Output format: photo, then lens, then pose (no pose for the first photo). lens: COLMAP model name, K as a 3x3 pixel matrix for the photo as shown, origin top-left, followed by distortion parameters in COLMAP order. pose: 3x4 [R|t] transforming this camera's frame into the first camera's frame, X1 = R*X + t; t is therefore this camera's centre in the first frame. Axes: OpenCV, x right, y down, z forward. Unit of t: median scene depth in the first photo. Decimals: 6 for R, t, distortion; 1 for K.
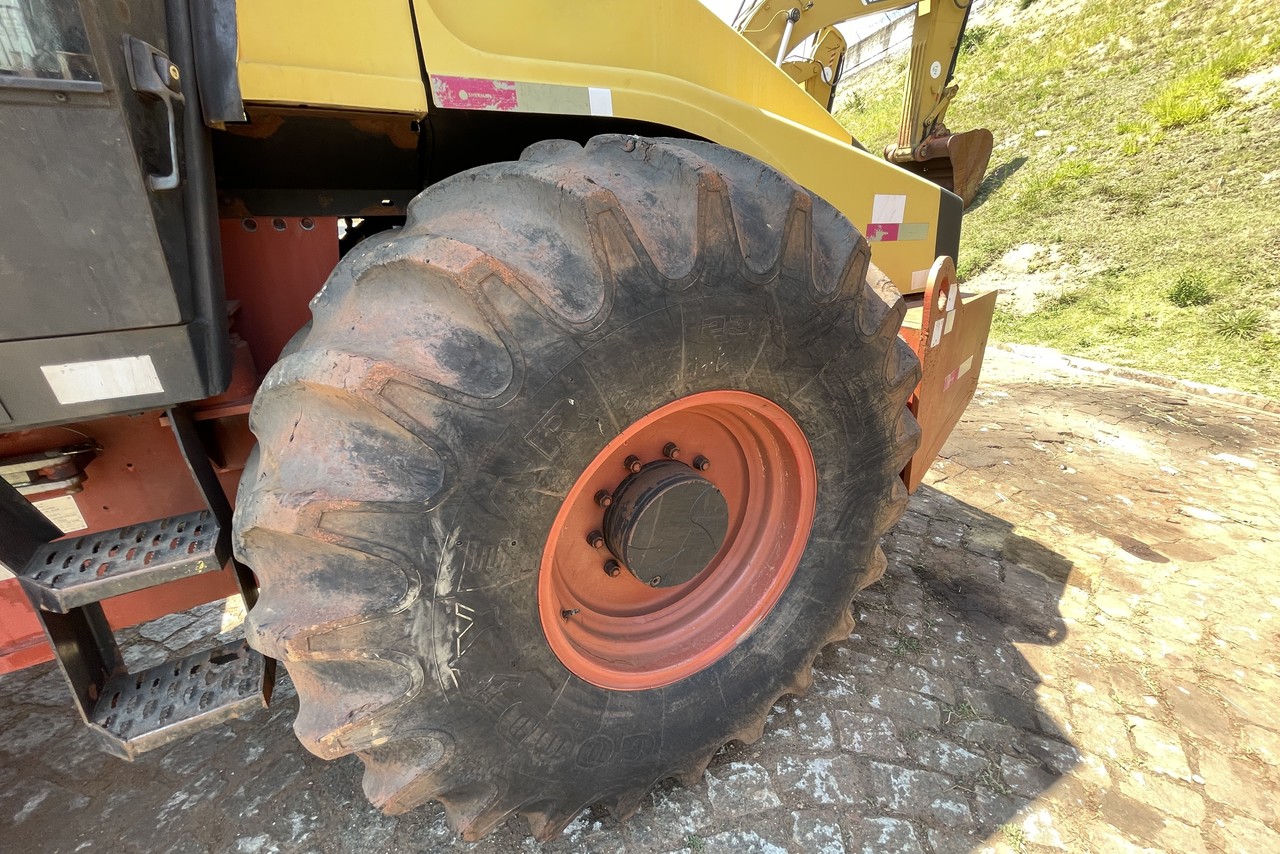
lens RADIAL K [[515.6, 0, 634.2], [0, 515.6, 426.8], [0, 0, 1]] dist [-0.001087, -0.000270]
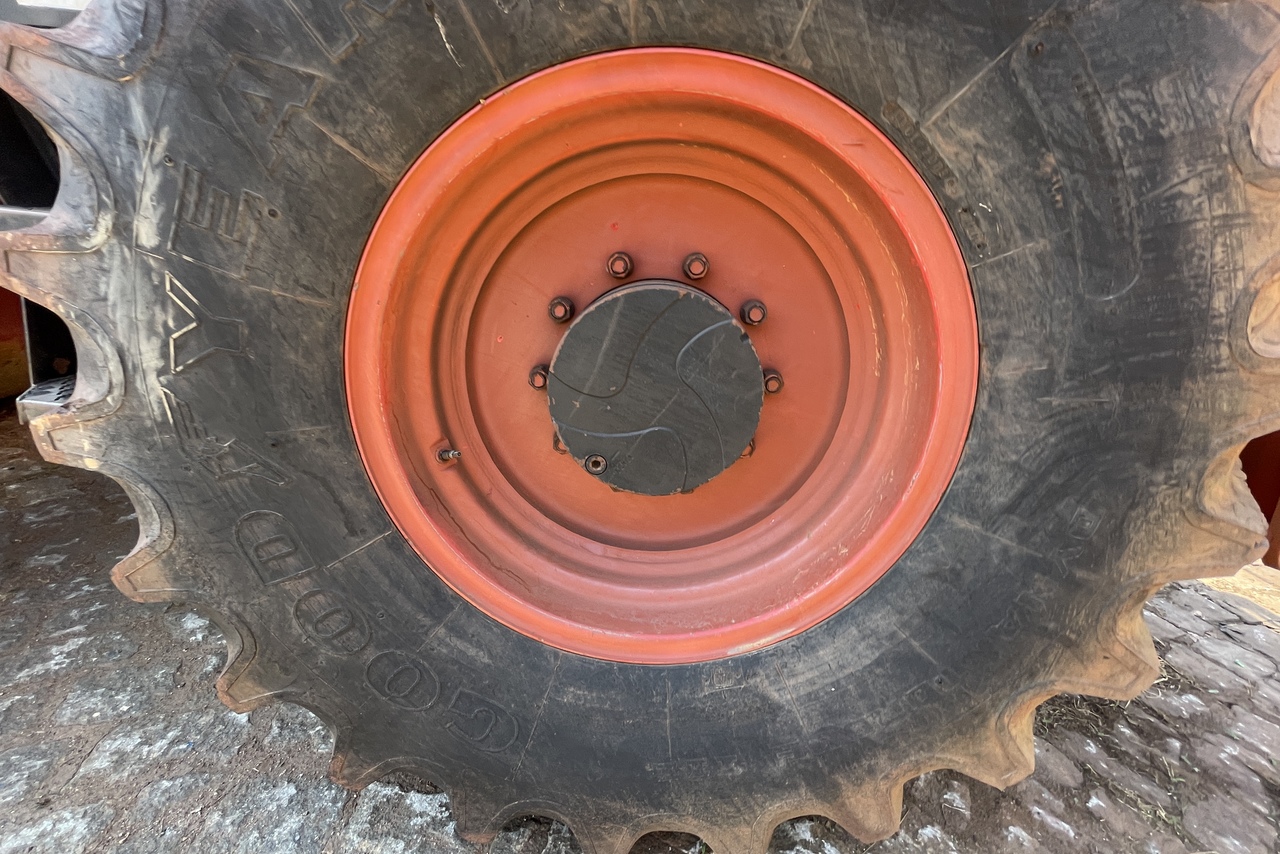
lens RADIAL K [[515.6, 0, 634.2], [0, 515.6, 426.8], [0, 0, 1]] dist [-0.001087, -0.000270]
pose [[0.849776, 0.250328, -0.463914, 0.335601], [-0.289169, 0.957187, -0.013186, 0.252707], [0.440752, 0.145355, 0.885782, 0.495480]]
